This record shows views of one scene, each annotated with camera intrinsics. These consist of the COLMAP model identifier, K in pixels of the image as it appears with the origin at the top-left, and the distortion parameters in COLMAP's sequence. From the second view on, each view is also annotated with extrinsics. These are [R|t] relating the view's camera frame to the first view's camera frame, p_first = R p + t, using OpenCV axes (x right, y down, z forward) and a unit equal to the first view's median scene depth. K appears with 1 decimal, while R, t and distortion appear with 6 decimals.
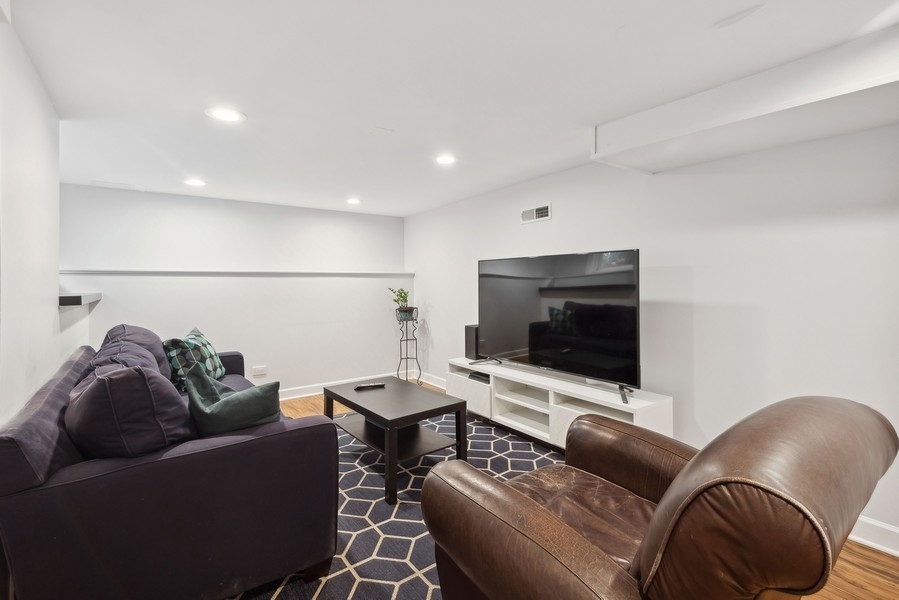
lens RADIAL K [[415.3, 0, 448.1], [0, 415.3, 282.8], [0, 0, 1]] dist [0.033515, -0.017874]
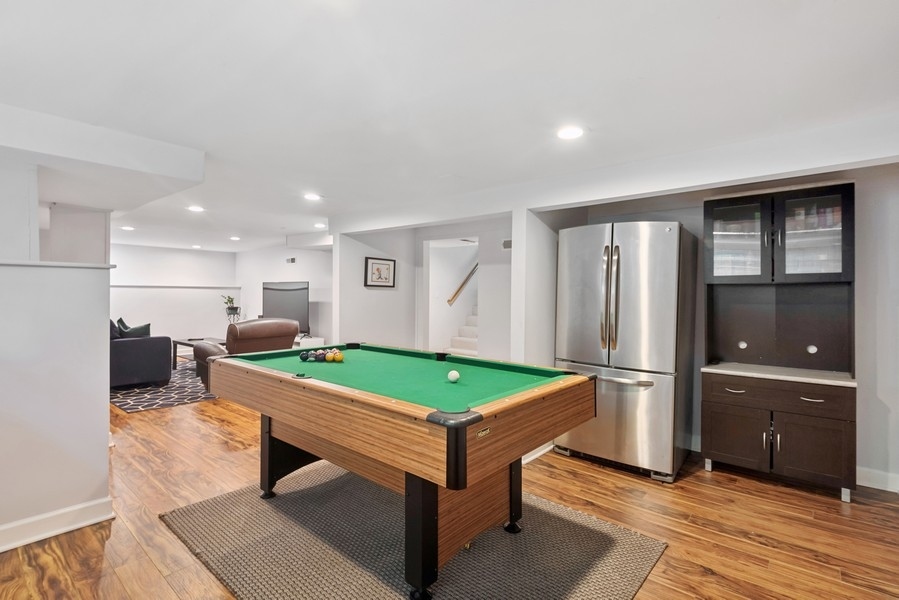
lens RADIAL K [[415.3, 0, 448.1], [0, 415.3, 282.8], [0, 0, 1]] dist [0.033515, -0.017874]
pose [[0.971043, 0.014843, 0.238443, 0.351838], [-0.009838, 0.999706, -0.022165, -0.010904], [-0.238701, 0.019178, 0.970904, -0.903438]]
